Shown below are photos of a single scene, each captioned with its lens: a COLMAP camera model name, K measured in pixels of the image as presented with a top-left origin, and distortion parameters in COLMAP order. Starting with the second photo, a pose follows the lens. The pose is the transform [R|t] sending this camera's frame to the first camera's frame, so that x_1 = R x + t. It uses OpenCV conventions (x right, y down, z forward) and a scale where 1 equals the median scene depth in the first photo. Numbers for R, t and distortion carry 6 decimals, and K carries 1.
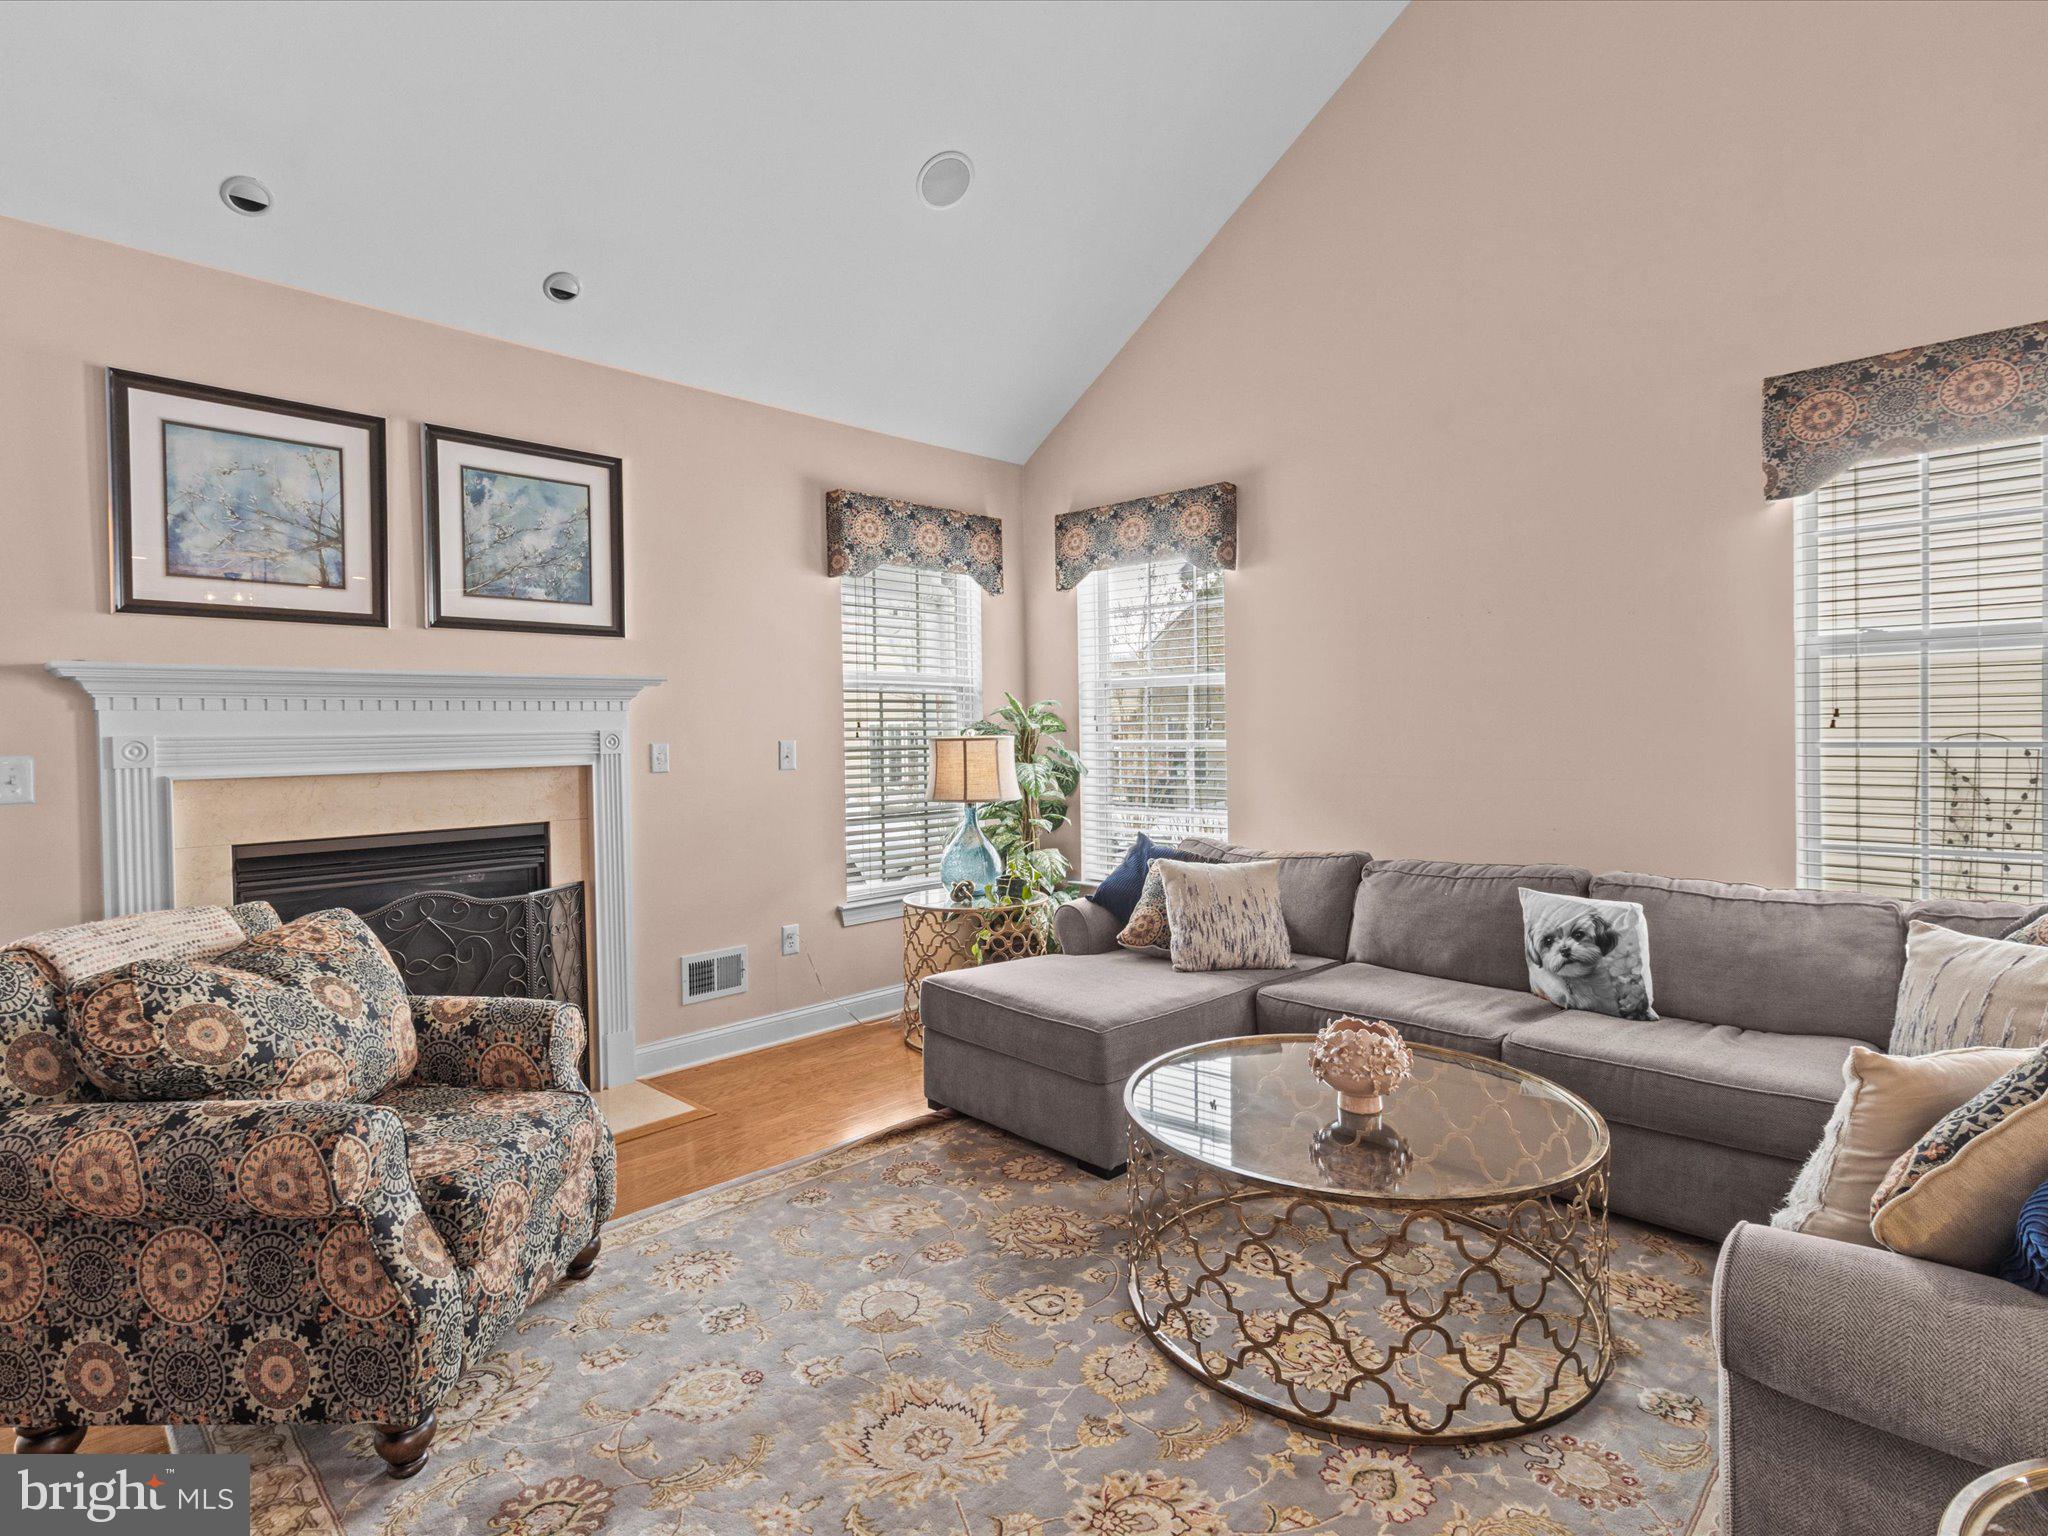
lens RADIAL K [[1065.6, 0, 1035.1], [0, 1065.6, 741.8], [0, 0, 1]] dist [0.002110, 0.001214]
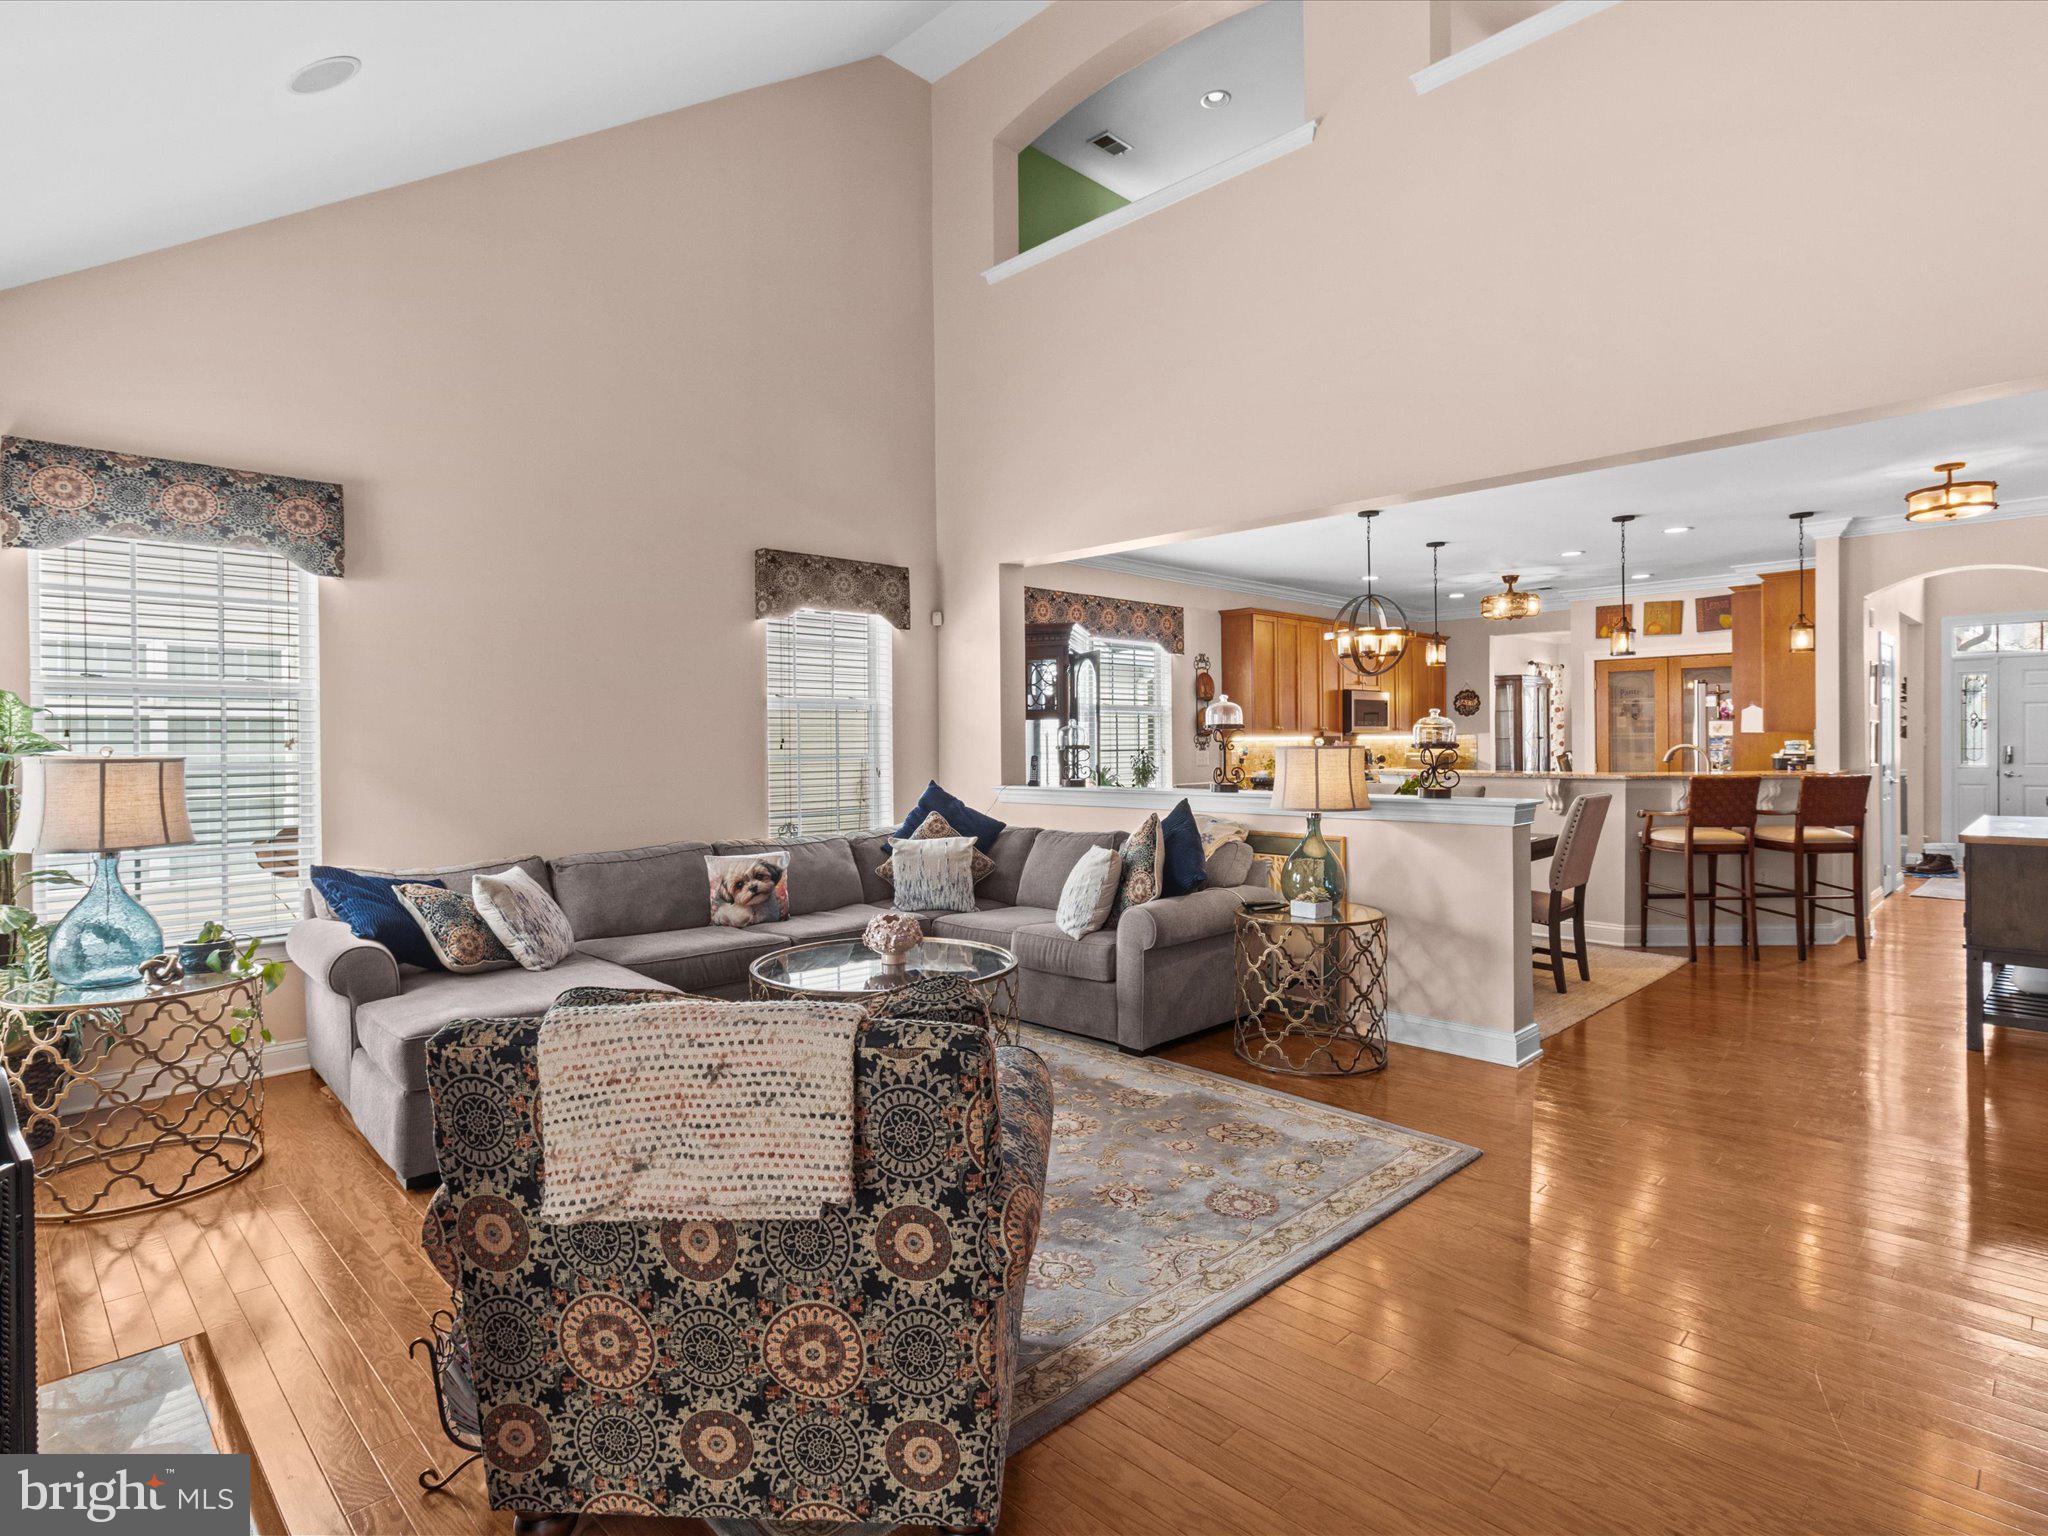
lens RADIAL K [[1065.6, 0, 1035.1], [0, 1065.6, 741.8], [0, 0, 1]] dist [0.002110, 0.001214]
pose [[0.023400, 0.012892, 0.999643, -1.079074], [0.016469, 0.999776, -0.013279, 0.006438], [-0.999591, 0.016774, 0.023182, 0.539841]]
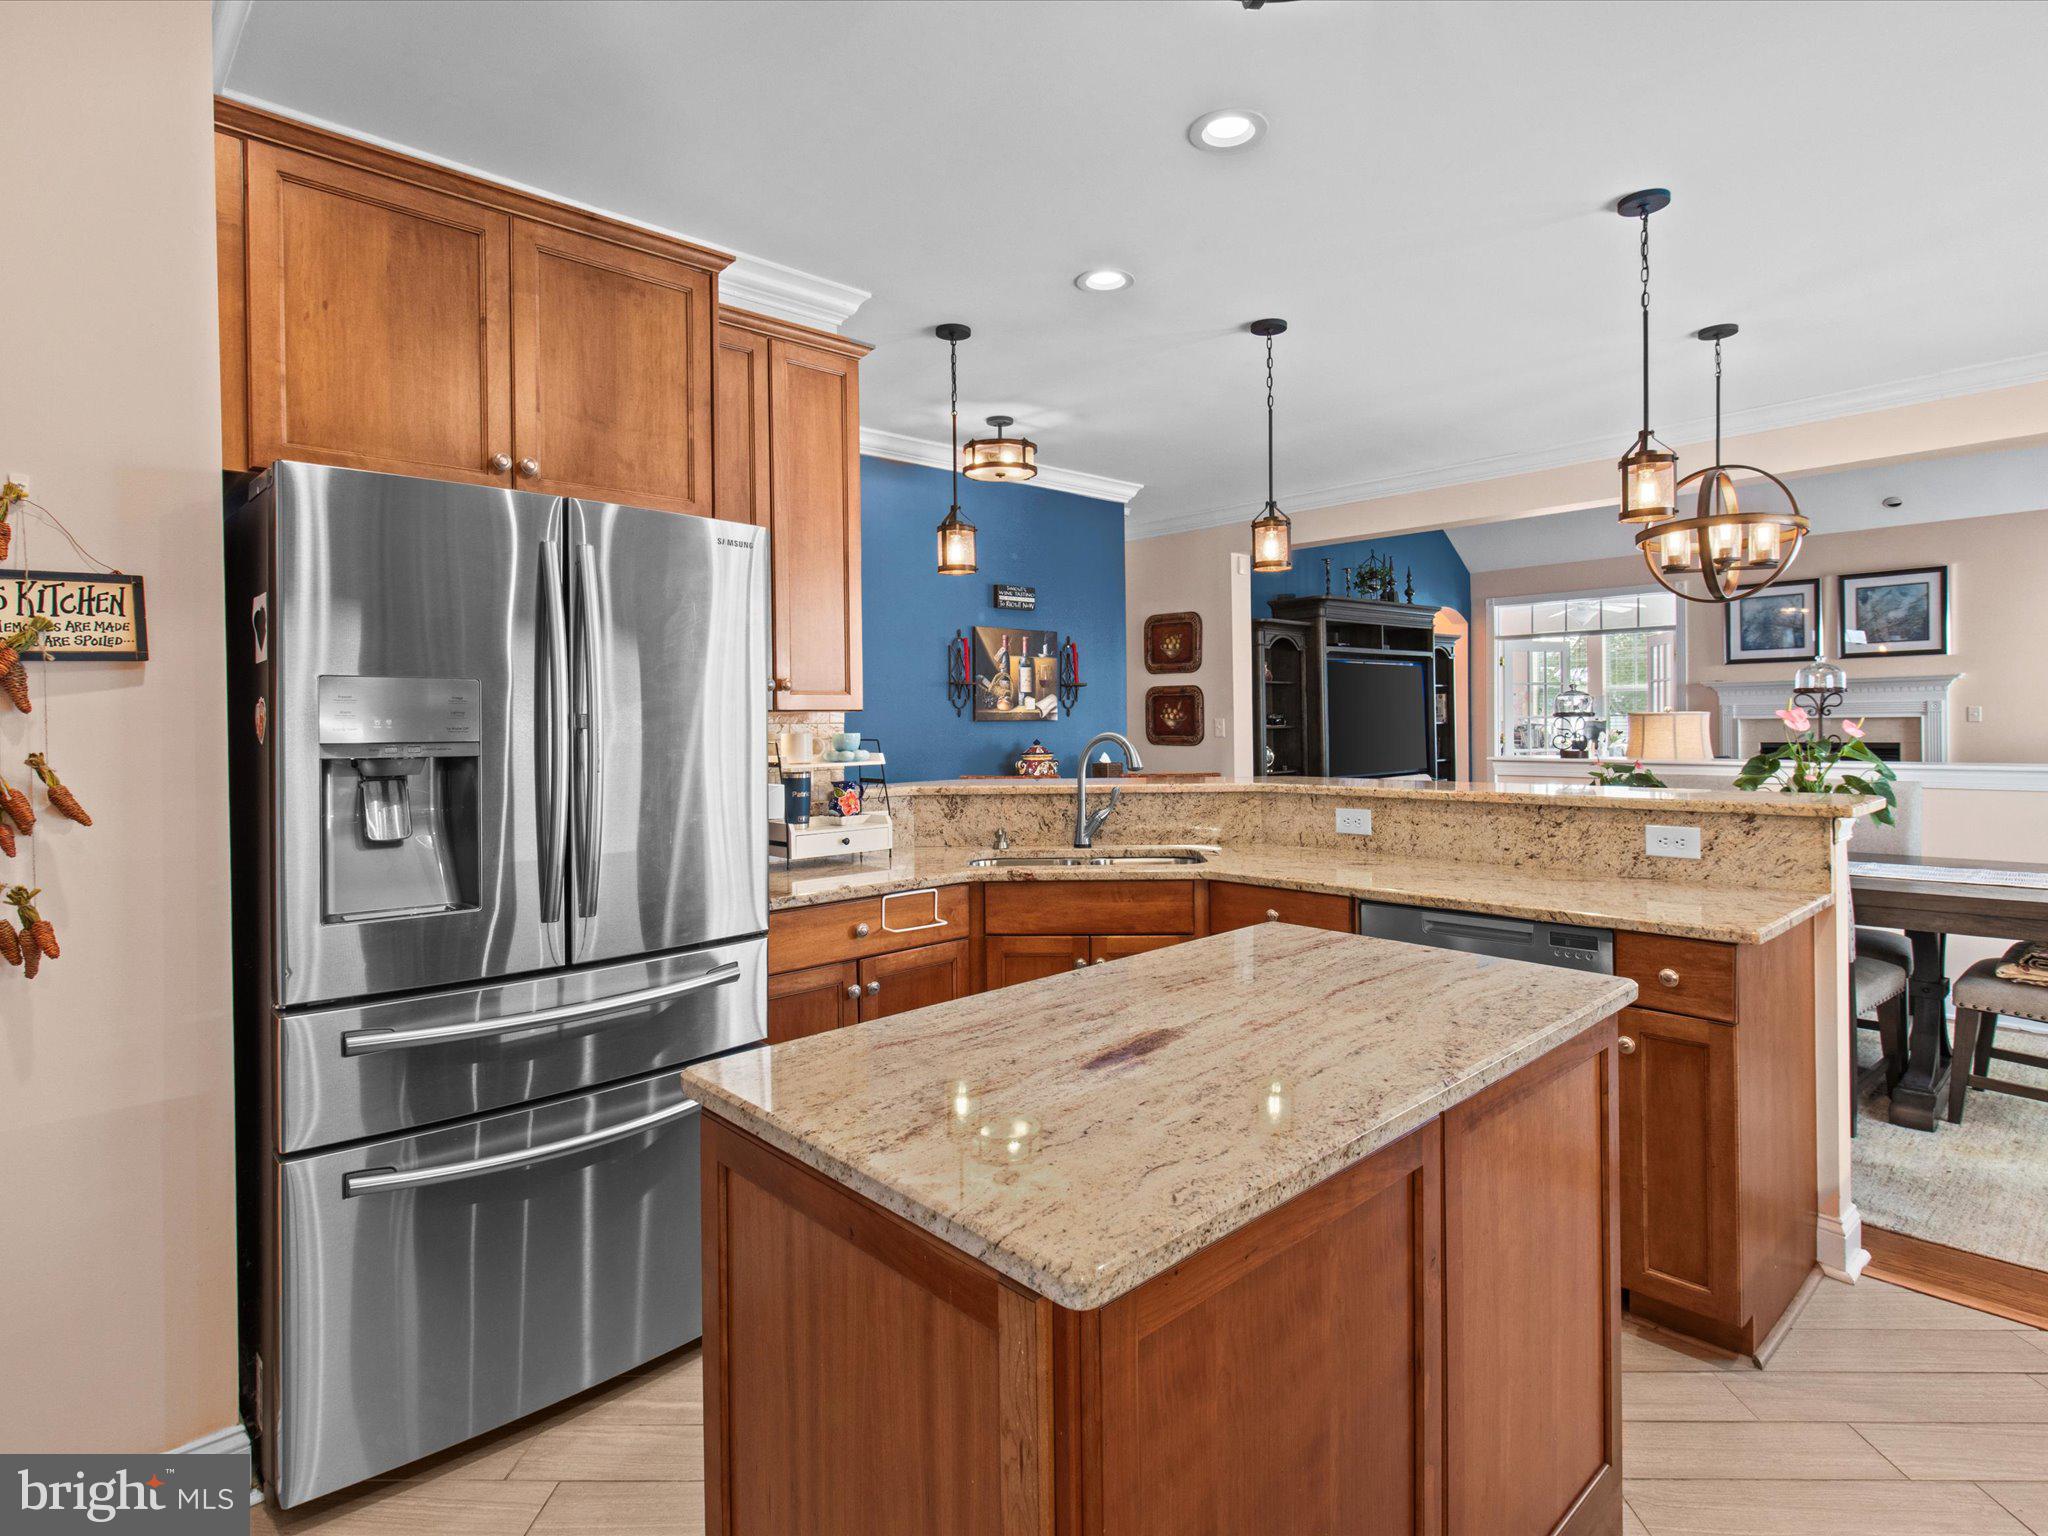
lens RADIAL K [[1065.6, 0, 1035.1], [0, 1065.6, 741.8], [0, 0, 1]] dist [0.002110, 0.001214]
pose [[-0.051269, 0.030652, -0.998214, 2.150763], [0.005893, 0.999521, 0.030389, -0.003500], [0.998667, -0.004325, -0.051426, -0.773807]]
